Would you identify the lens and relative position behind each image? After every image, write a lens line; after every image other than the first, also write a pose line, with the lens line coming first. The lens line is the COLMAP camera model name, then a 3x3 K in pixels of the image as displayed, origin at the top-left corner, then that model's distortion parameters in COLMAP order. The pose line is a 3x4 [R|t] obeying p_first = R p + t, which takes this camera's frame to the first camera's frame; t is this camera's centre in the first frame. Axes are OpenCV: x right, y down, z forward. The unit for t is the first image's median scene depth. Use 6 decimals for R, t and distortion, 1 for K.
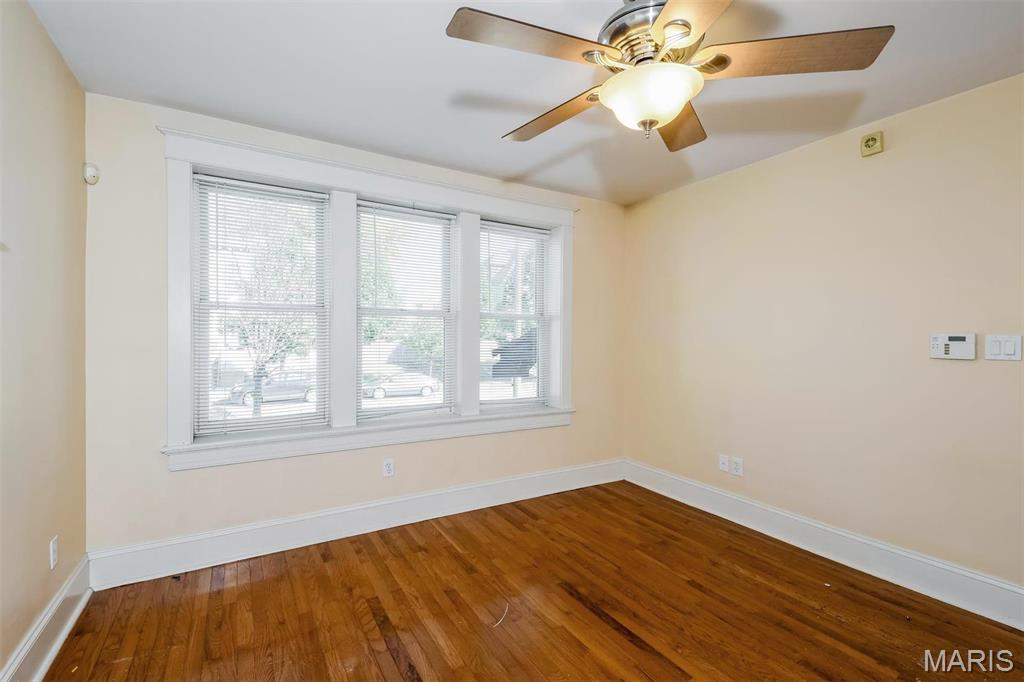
lens RADIAL K [[456.0, 0, 514.7], [0, 456.0, 342.5], [0, 0, 1]] dist [0.052247, -0.027001]
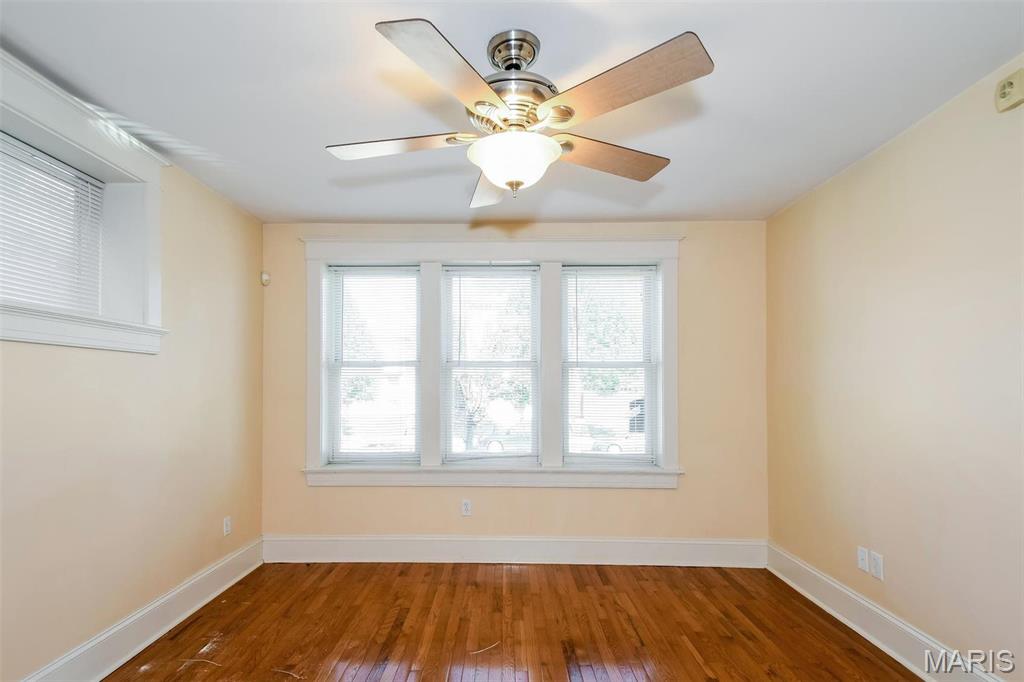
lens RADIAL K [[532.1, 0, 507.4], [0, 532.1, 378.3], [0, 0, 1]] dist [0.036378, -0.000449]
pose [[0.847165, -0.013990, -0.531145, 0.530130], [-0.002551, 0.999535, -0.030396, 0.006547], [0.531323, 0.027106, 0.846736, -0.026945]]
